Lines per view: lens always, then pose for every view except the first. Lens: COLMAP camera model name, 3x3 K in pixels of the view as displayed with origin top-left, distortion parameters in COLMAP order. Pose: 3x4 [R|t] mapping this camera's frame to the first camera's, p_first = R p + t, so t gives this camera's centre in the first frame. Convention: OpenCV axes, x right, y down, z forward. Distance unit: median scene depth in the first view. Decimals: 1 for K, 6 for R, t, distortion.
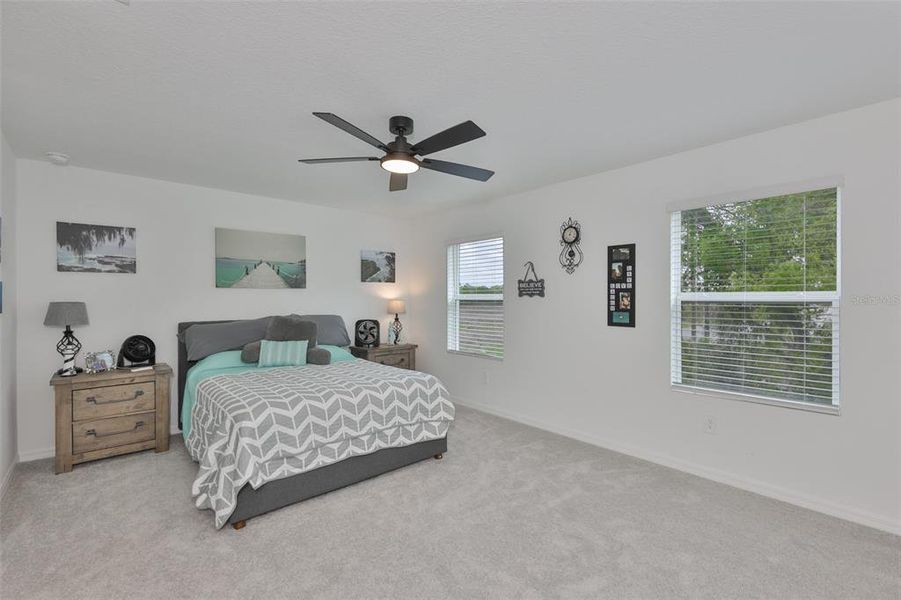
lens RADIAL K [[413.7, 0, 449.5], [0, 413.7, 299.0], [0, 0, 1]] dist [0.015781, 0.000349]
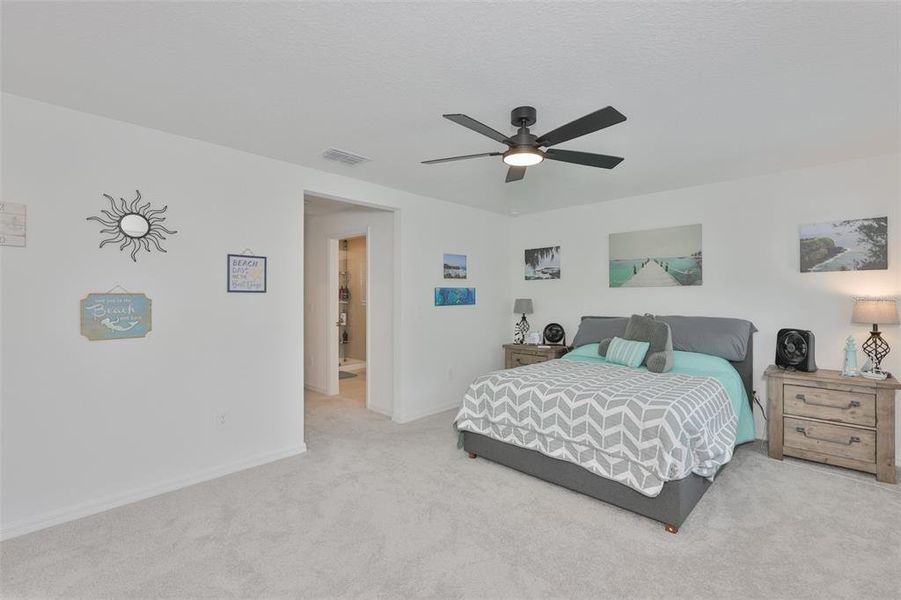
lens RADIAL K [[413.7, 0, 449.7], [0, 413.7, 297.9], [0, 0, 1]] dist [0.015781, 0.000349]
pose [[0.062493, 0.003536, -0.998039, 0.599901], [-0.003444, 0.999989, 0.003328, -0.001107], [0.998039, 0.003230, 0.062504, 0.555704]]
